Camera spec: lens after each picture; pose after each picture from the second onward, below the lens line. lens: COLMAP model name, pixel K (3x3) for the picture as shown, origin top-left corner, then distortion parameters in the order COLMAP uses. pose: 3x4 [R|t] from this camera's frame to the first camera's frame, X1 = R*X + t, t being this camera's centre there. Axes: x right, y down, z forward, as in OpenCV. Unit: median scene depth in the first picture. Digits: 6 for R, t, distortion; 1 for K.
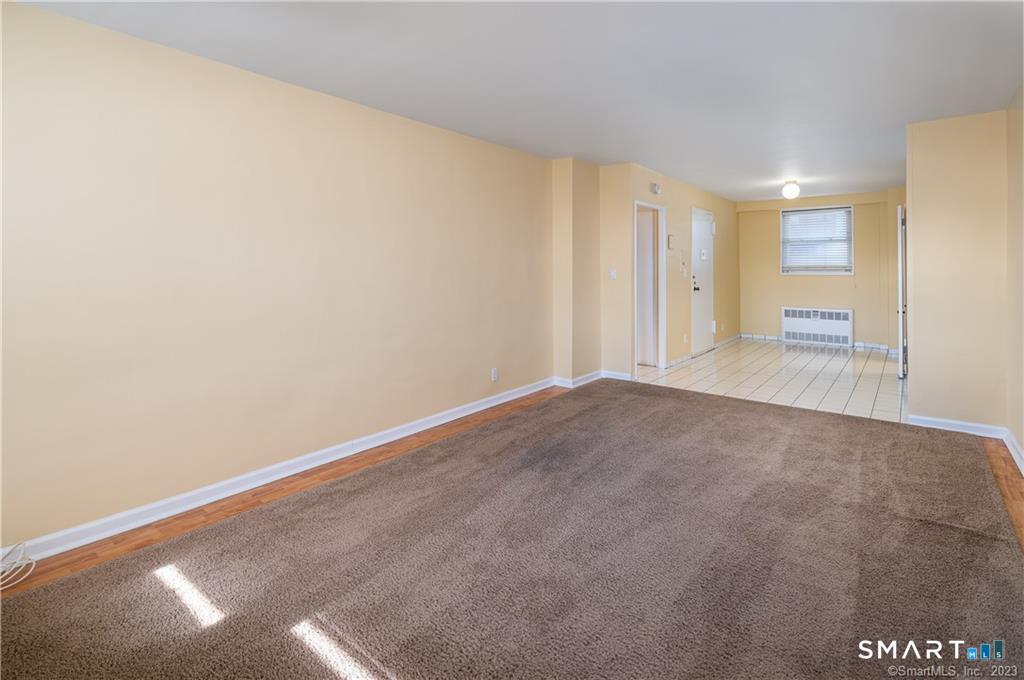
lens RADIAL K [[502.6, 0, 512.2], [0, 502.6, 282.9], [0, 0, 1]] dist [-0.001054, -0.000473]
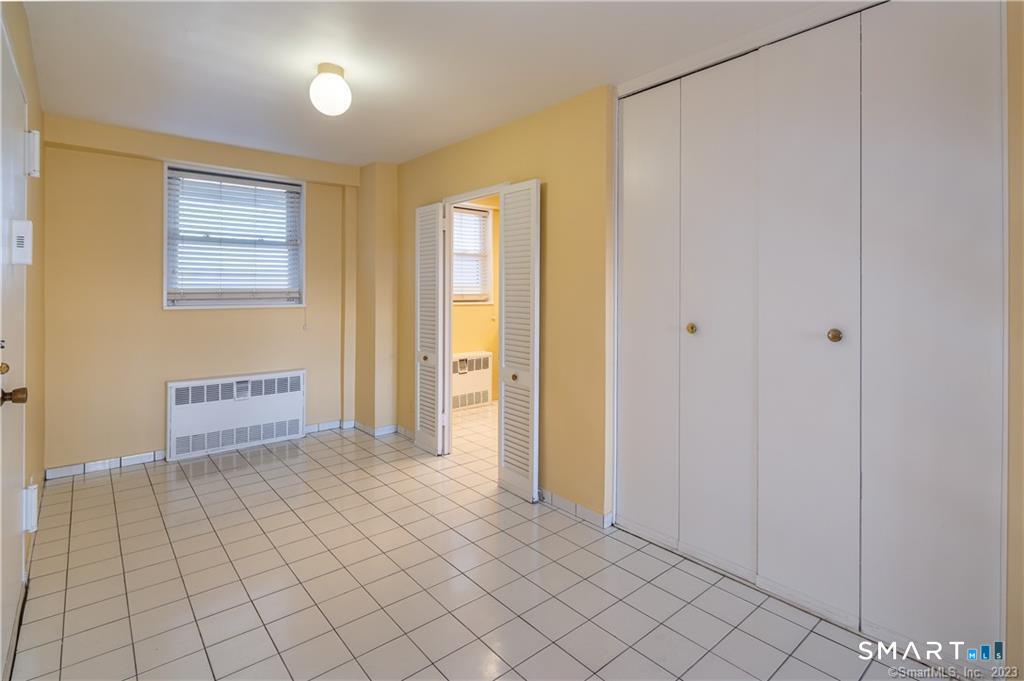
lens RADIAL K [[502.6, 0, 512.2], [0, 502.6, 283.4], [0, 0, 1]] dist [-0.001054, -0.000473]
pose [[0.199577, 0.019423, 0.979690, 0.171940], [0.028923, 0.999251, -0.025703, -0.020330], [-0.979455, 0.033465, 0.198866, 0.641942]]
